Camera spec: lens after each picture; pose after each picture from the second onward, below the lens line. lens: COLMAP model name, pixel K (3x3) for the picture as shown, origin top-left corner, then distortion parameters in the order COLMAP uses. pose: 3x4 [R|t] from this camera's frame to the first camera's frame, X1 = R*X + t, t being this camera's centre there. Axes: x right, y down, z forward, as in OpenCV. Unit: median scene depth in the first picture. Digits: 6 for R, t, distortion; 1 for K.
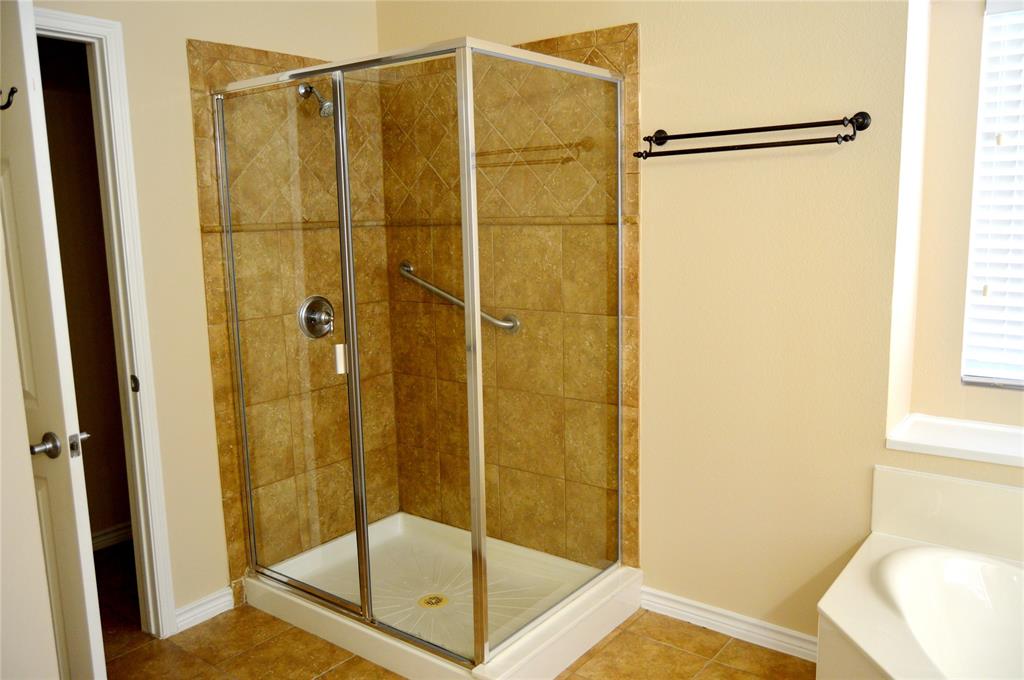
lens RADIAL K [[802.0, 0, 513.8], [0, 802.0, 331.6], [0, 0, 1]] dist [-0.023778, 0.015211]
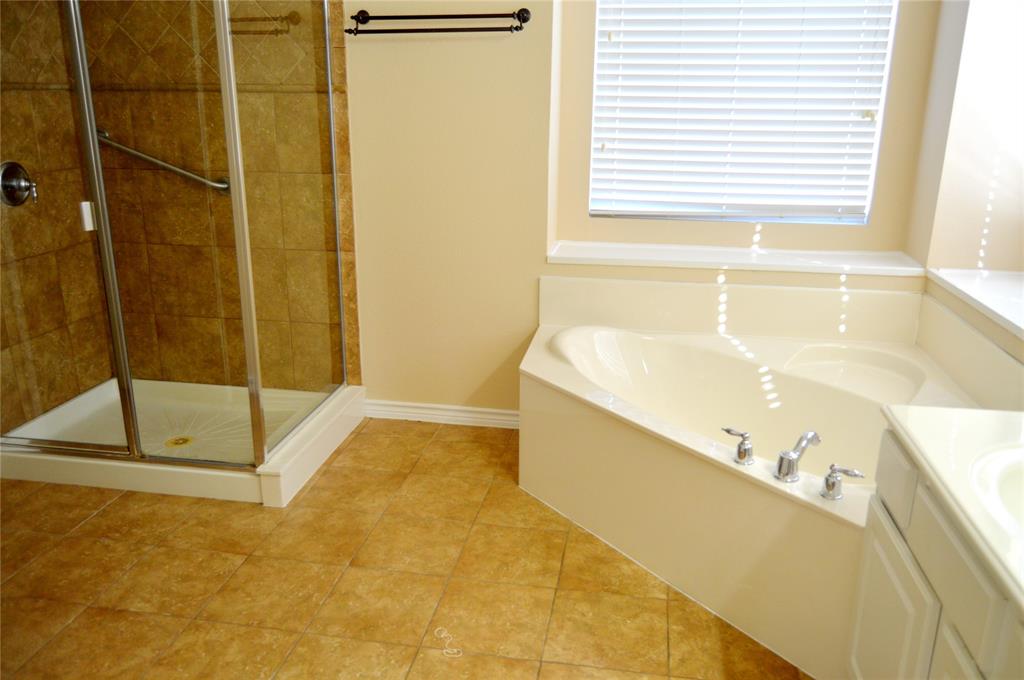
lens RADIAL K [[802.0, 0, 519.1], [0, 802.0, 332.7], [0, 0, 1]] dist [-0.023778, 0.015211]
pose [[0.880353, -0.104968, 0.462558, -0.191282], [0.040154, 0.988198, 0.147829, 0.047195], [-0.472616, -0.111568, 0.874178, -0.170544]]
